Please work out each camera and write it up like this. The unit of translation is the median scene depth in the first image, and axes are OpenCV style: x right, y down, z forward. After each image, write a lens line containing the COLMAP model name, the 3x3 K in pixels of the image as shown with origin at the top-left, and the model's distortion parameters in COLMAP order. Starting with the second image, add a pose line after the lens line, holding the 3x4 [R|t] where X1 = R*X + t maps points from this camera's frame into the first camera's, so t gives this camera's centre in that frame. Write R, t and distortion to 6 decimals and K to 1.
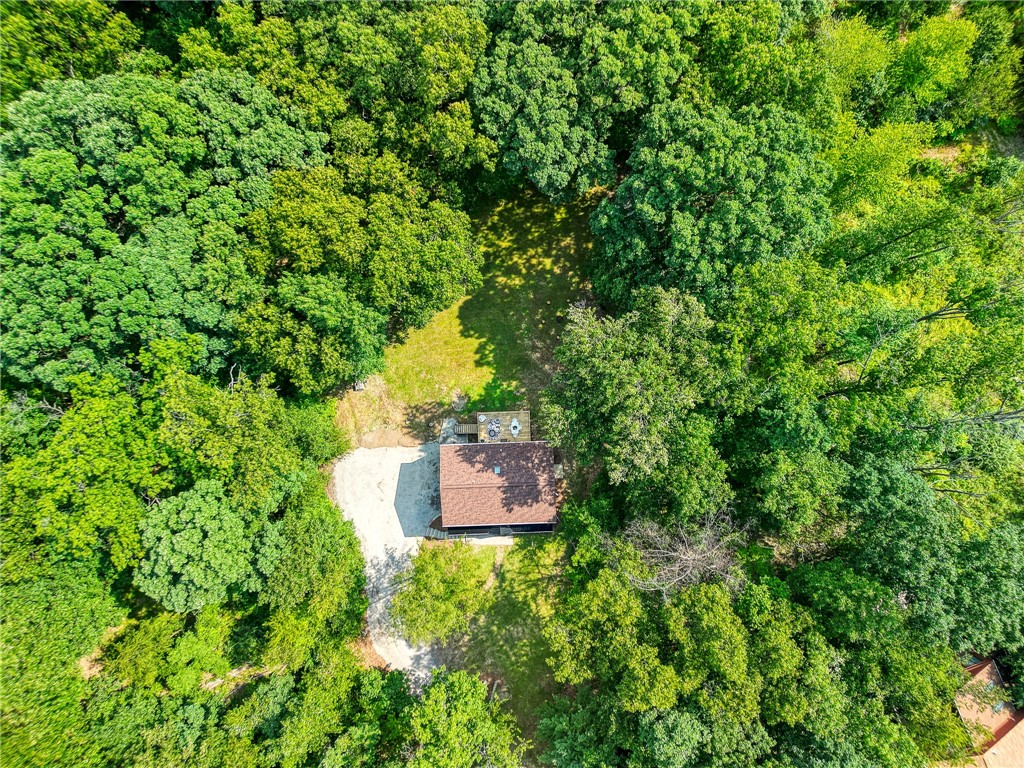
lens RADIAL K [[673.9, 0, 512.0], [0, 673.9, 384.0], [0, 0, 1]] dist [0.006733, 0.000579]
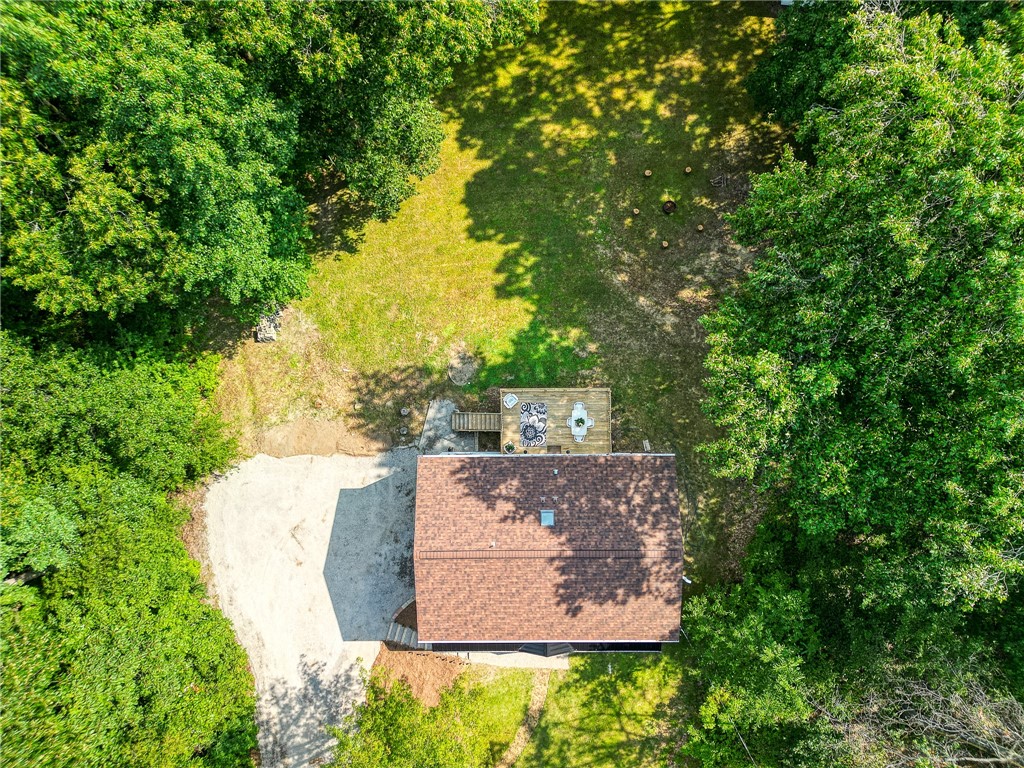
lens RADIAL K [[710.0, 0, 512.0], [0, 710.0, 384.0], [0, 0, 1]] dist [0.001799, 0.000072]
pose [[0.999616, 0.027683, -0.001319, -0.041183], [-0.027677, 0.999608, 0.004234, 0.035904], [0.001436, -0.004196, 0.999990, 0.483935]]
